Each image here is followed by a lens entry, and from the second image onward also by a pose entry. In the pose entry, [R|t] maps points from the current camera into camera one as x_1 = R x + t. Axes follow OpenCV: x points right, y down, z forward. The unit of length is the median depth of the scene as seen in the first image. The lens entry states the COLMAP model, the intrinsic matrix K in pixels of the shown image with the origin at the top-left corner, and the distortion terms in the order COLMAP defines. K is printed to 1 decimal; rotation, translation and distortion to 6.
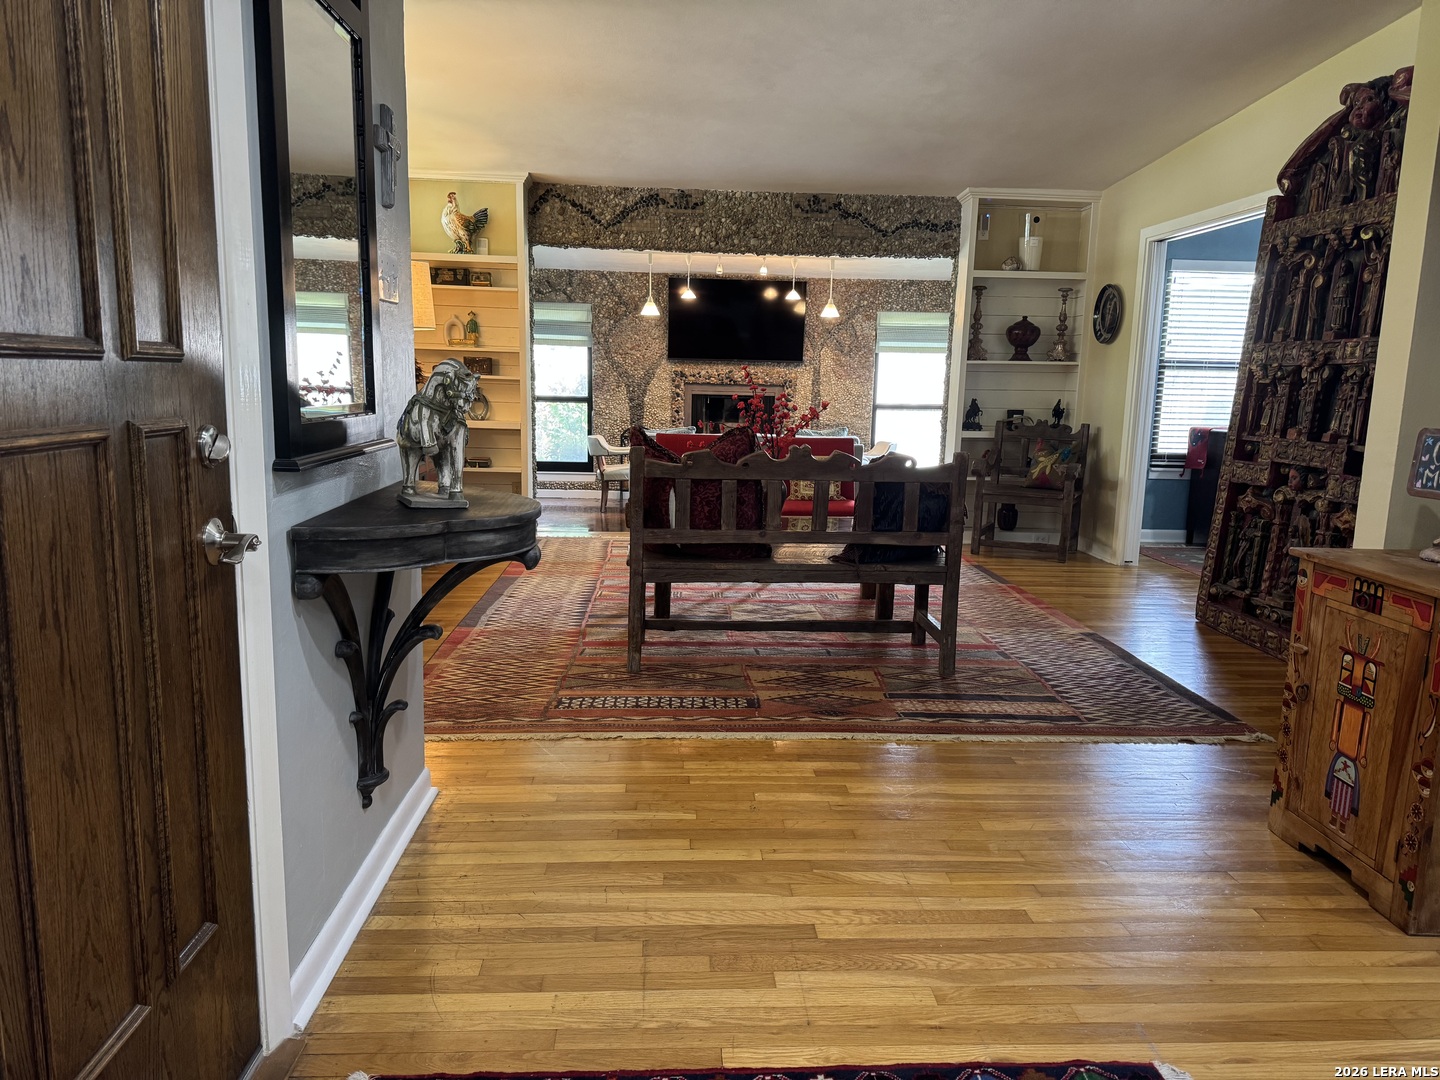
lens RADIAL K [[1025.8, 0, 720.0], [0, 1025.8, 540.0], [0, 0, 1]] dist [0.071133, -0.071652]
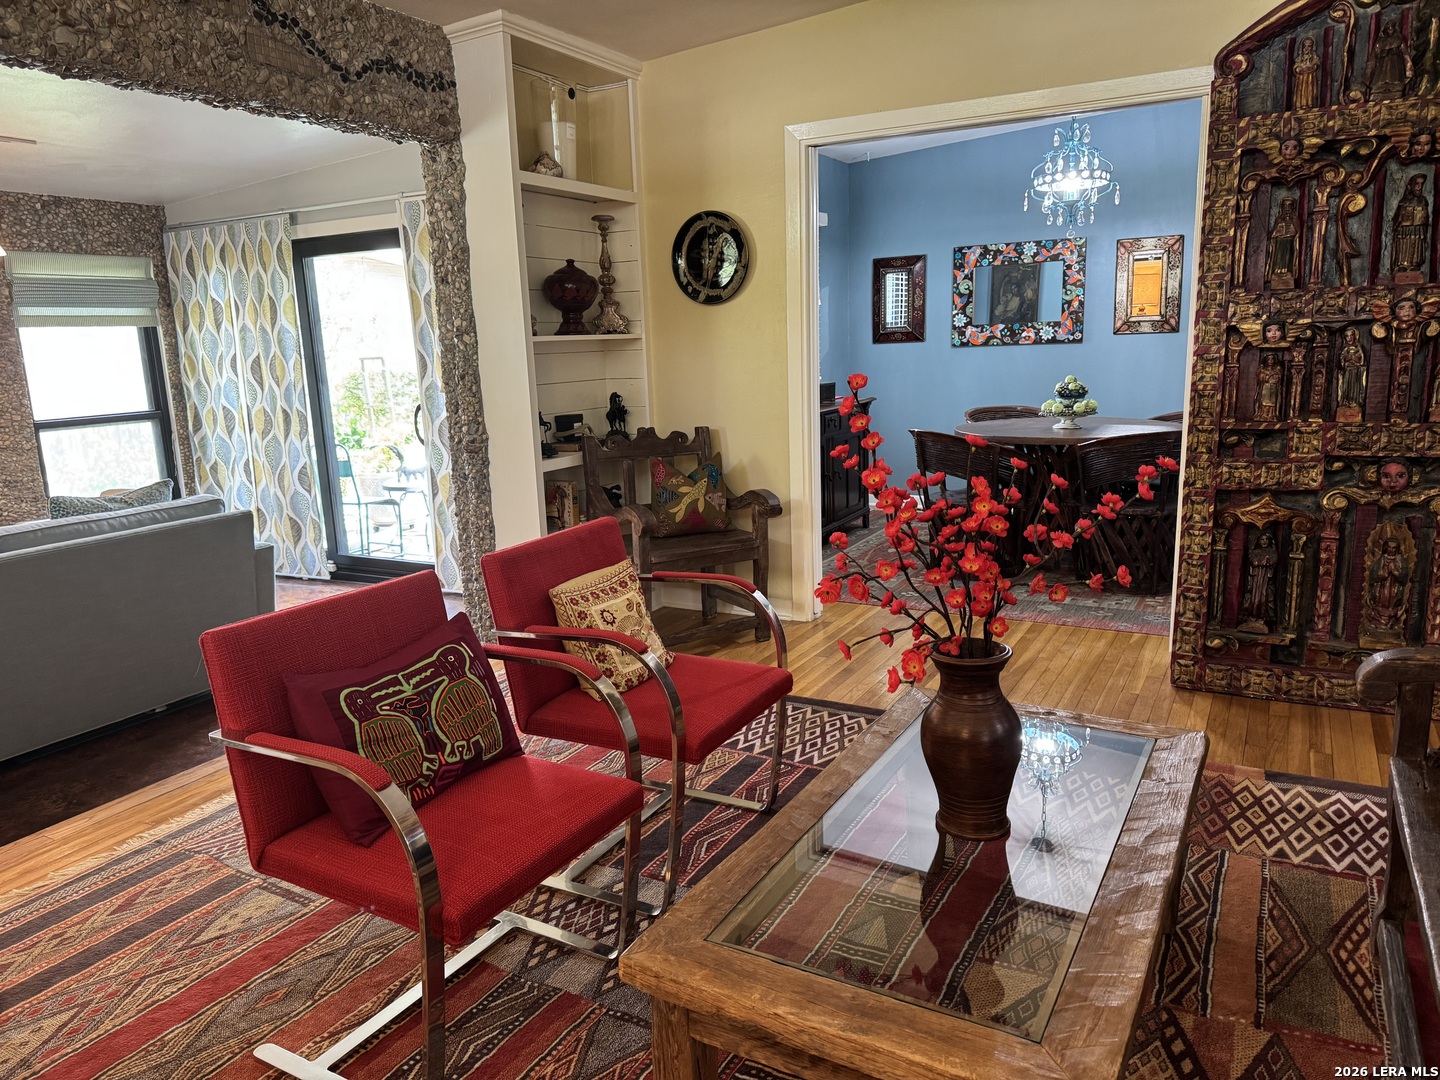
lens RADIAL K [[1025.8, 0, 720.0], [0, 1025.8, 540.0], [0, 0, 1]] dist [0.071133, -0.071652]
pose [[0.528333, -0.202530, 0.824528, -0.188717], [0.177367, 0.976033, 0.126093, -0.117230], [-0.830304, 0.079625, 0.551593, 0.608811]]
